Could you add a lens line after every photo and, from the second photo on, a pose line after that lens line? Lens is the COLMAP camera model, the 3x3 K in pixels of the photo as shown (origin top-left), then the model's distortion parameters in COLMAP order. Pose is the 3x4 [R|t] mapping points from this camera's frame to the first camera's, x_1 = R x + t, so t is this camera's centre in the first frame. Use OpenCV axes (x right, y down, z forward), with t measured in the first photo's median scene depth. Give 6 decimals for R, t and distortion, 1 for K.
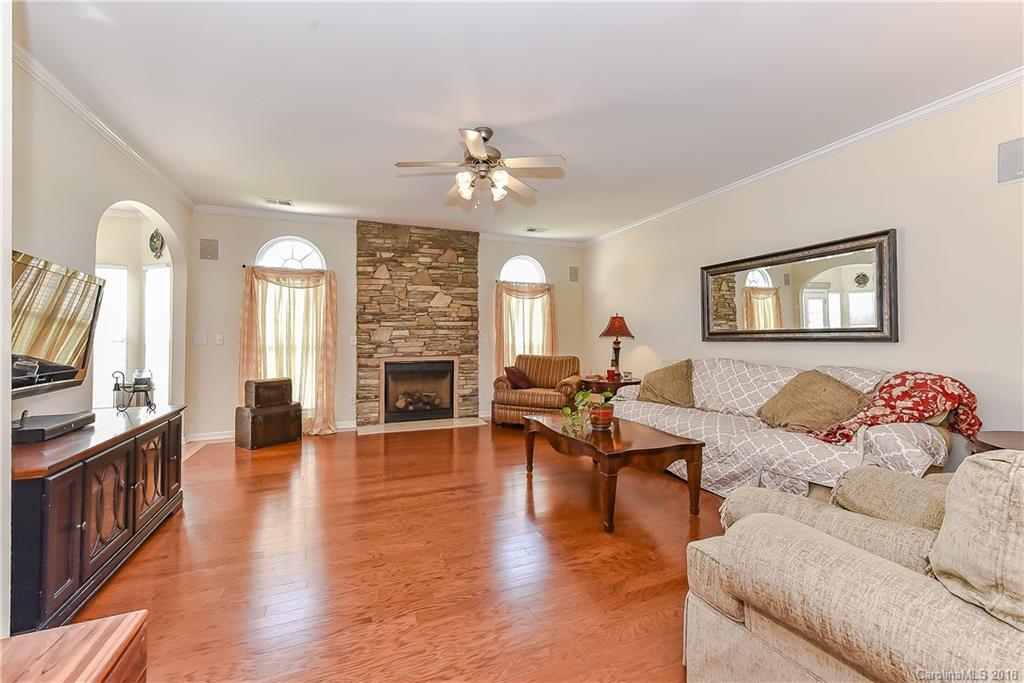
lens RADIAL K [[404.5, 0, 512.0], [0, 404.5, 341.5], [0, 0, 1]] dist [0.003527, 0.000022]
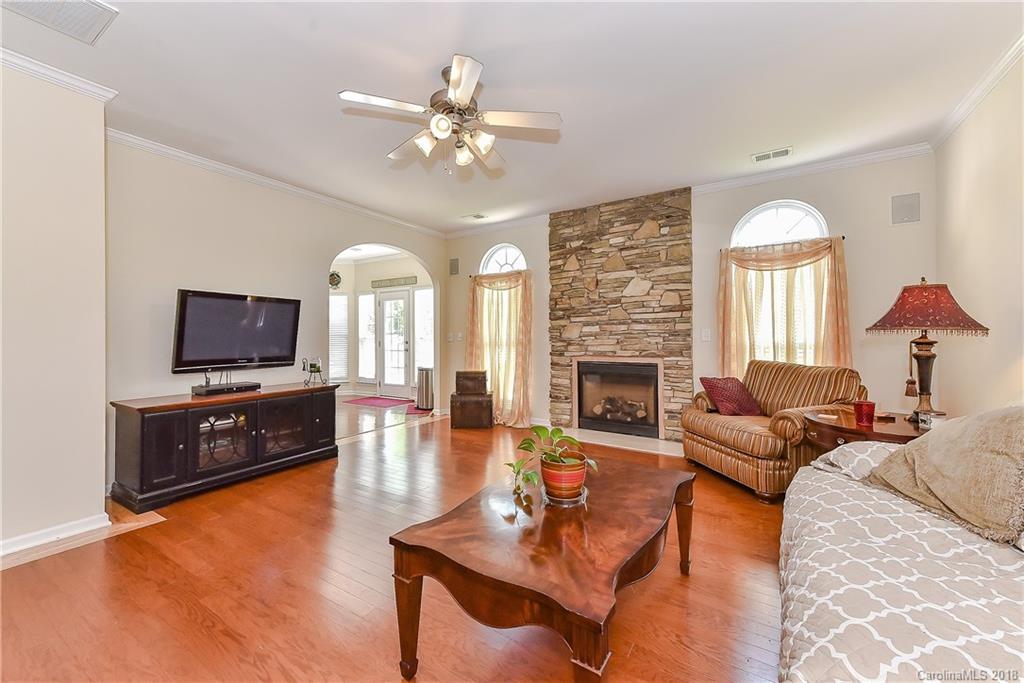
lens RADIAL K [[404.5, 0, 512.0], [0, 404.5, 341.5], [0, 0, 1]] dist [0.003527, 0.000022]
pose [[0.575210, 0.007987, -0.817967, 0.347657], [-0.002487, 0.999965, 0.008016, -0.000921], [0.818002, -0.002577, 0.575210, 0.352809]]
